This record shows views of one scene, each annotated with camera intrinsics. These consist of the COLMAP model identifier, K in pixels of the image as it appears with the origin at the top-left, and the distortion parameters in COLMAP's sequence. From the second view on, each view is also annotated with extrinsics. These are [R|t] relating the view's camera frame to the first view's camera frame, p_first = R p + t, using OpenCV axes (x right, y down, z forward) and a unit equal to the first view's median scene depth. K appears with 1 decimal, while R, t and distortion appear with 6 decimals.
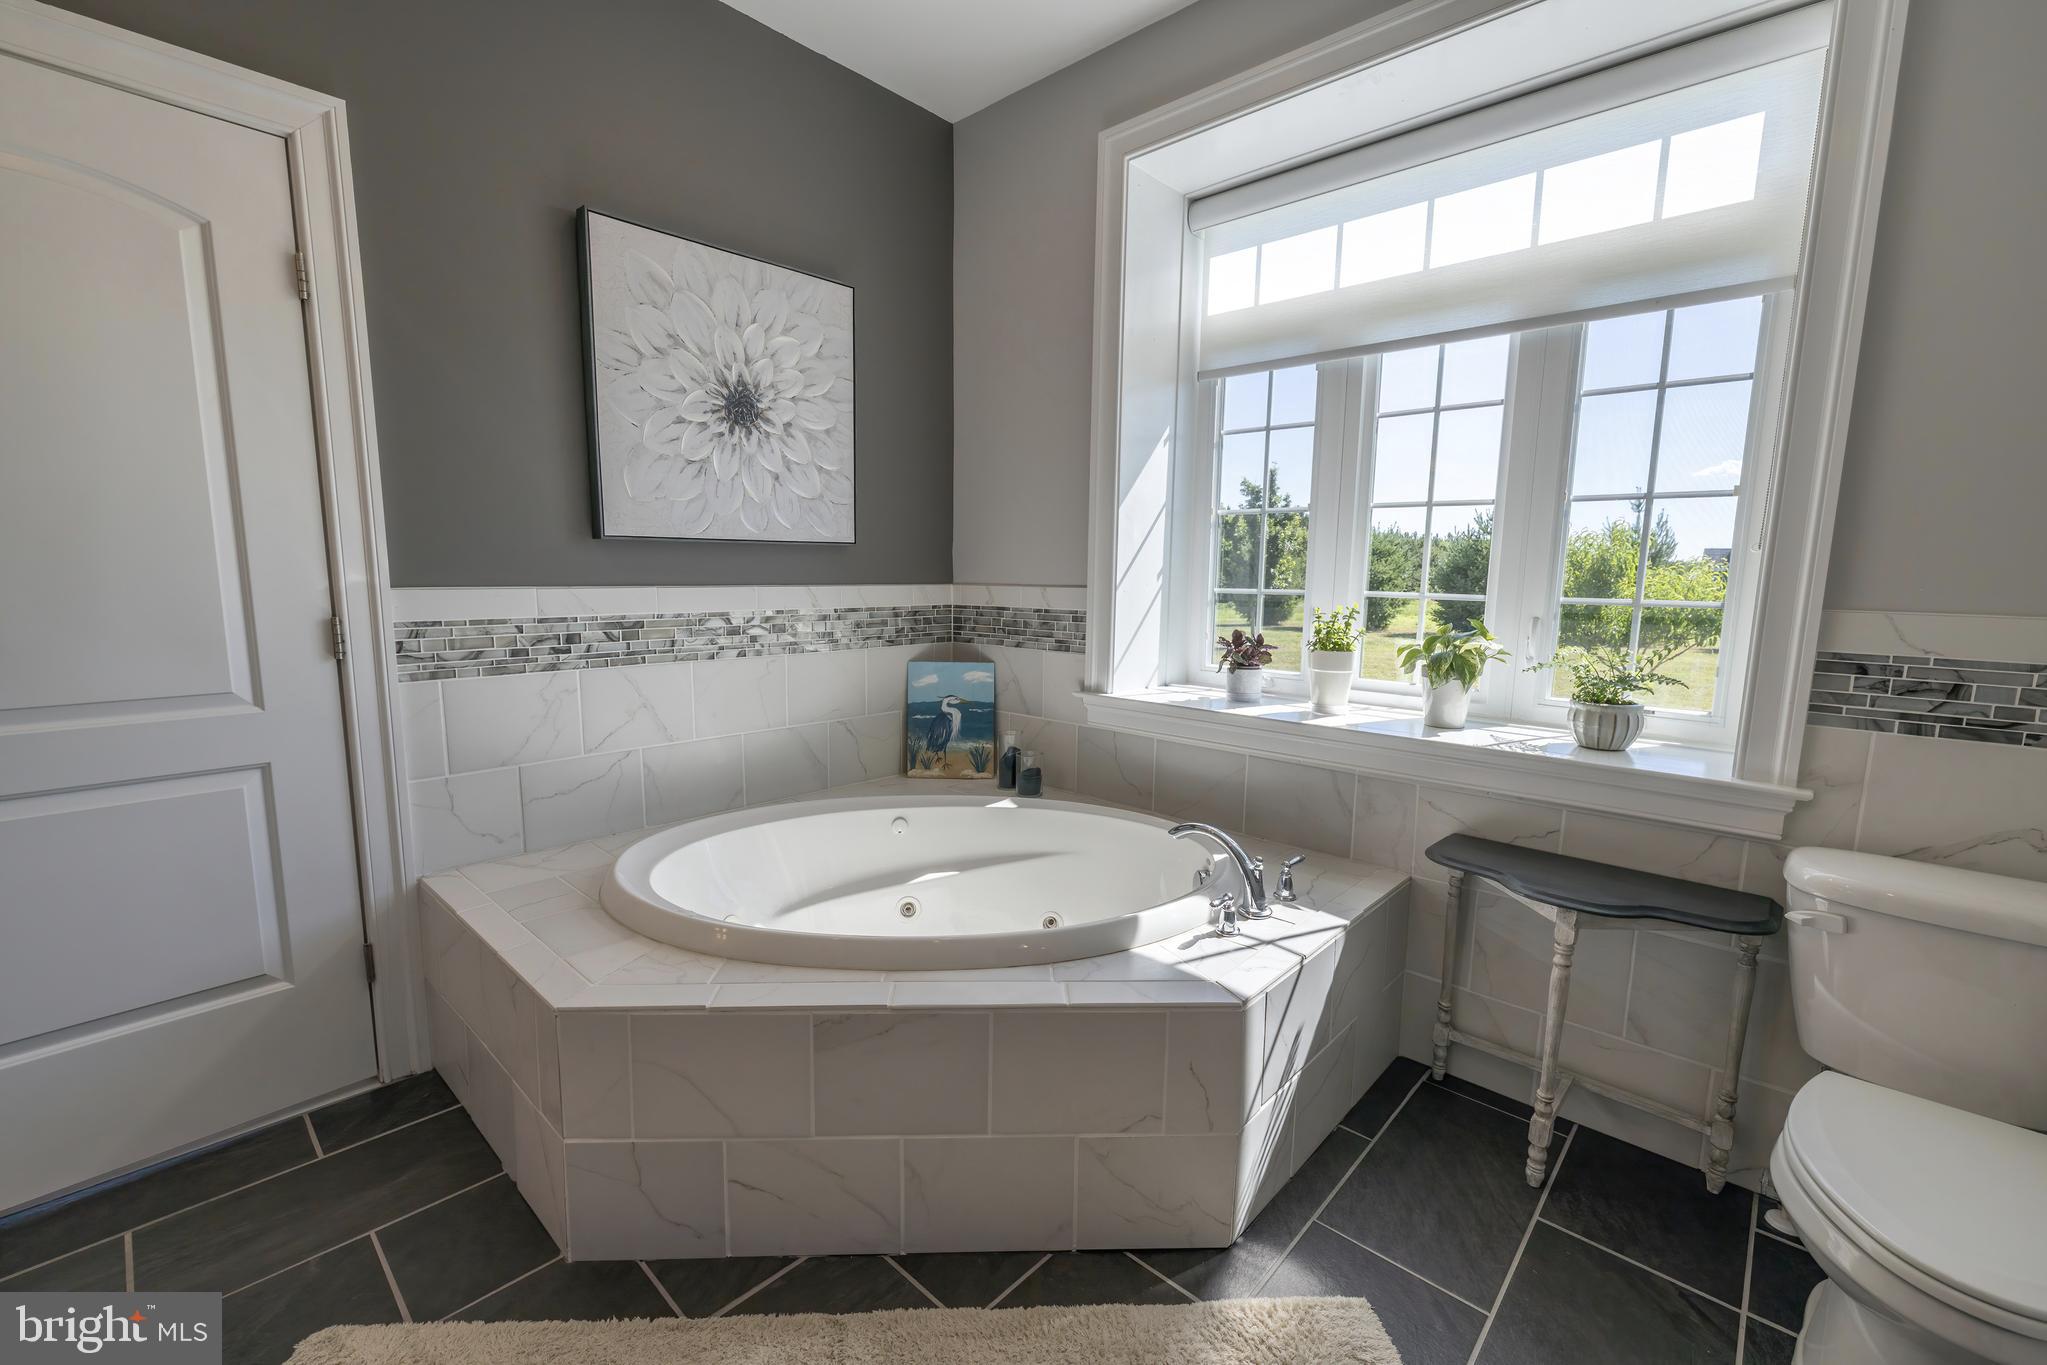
lens RADIAL K [[850.5, 0, 1022.4], [0, 850.5, 683.5], [0, 0, 1]] dist [-0.001237, -0.000396]
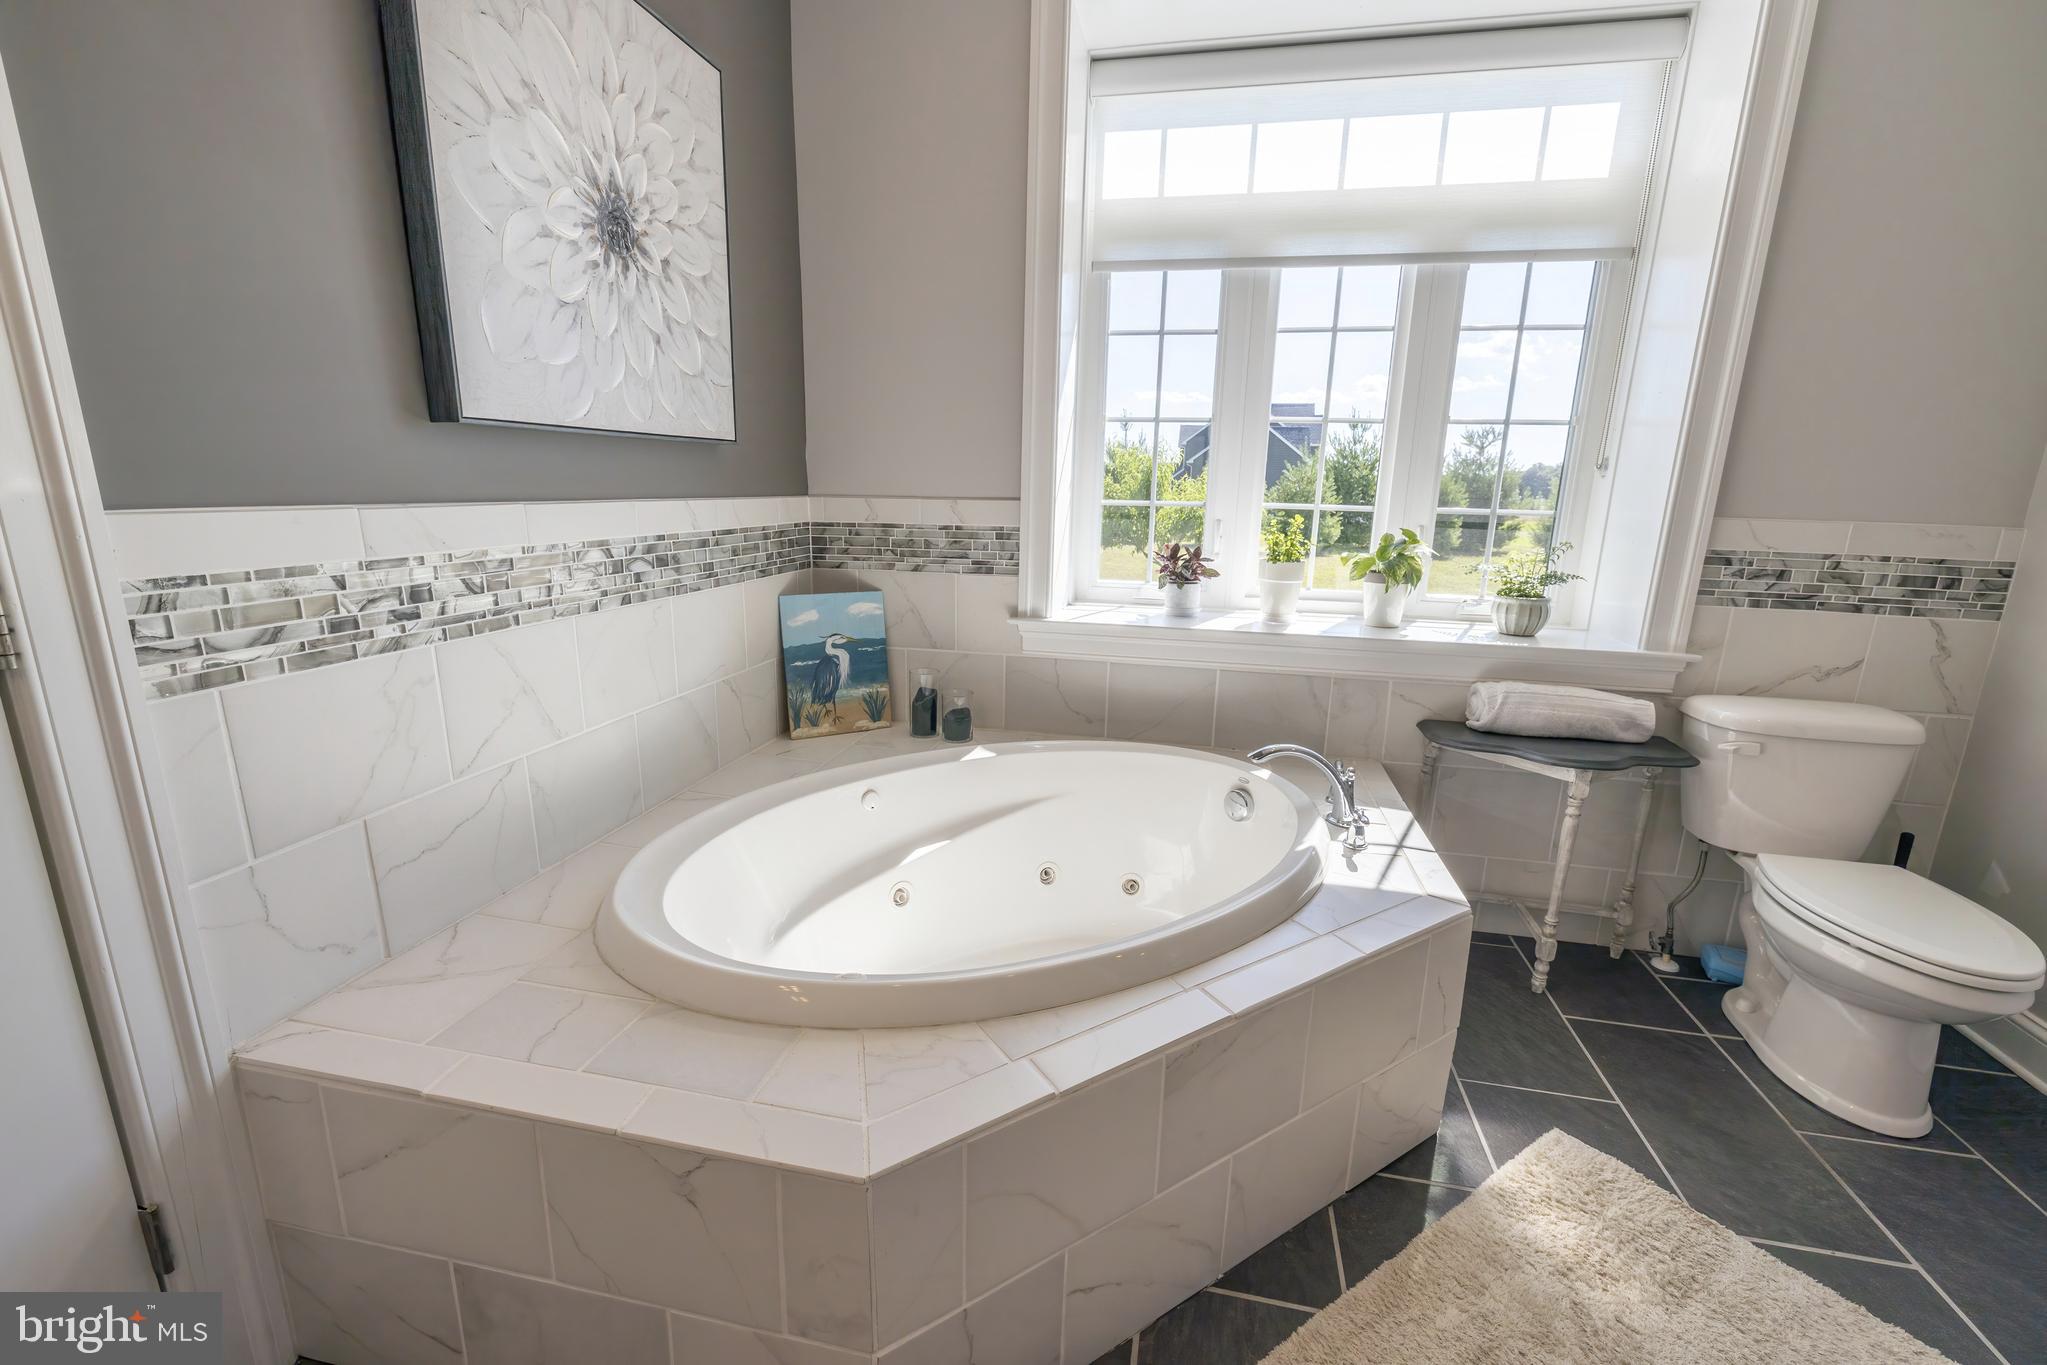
lens RADIAL K [[850.5, 0, 1021.9], [0, 850.5, 684.7], [0, 0, 1]] dist [-0.001237, -0.000396]
pose [[0.859924, -0.112243, 0.497928, -0.490754], [0.058629, 0.990786, 0.122090, -0.038830], [-0.507044, -0.075795, 0.858581, 0.283687]]
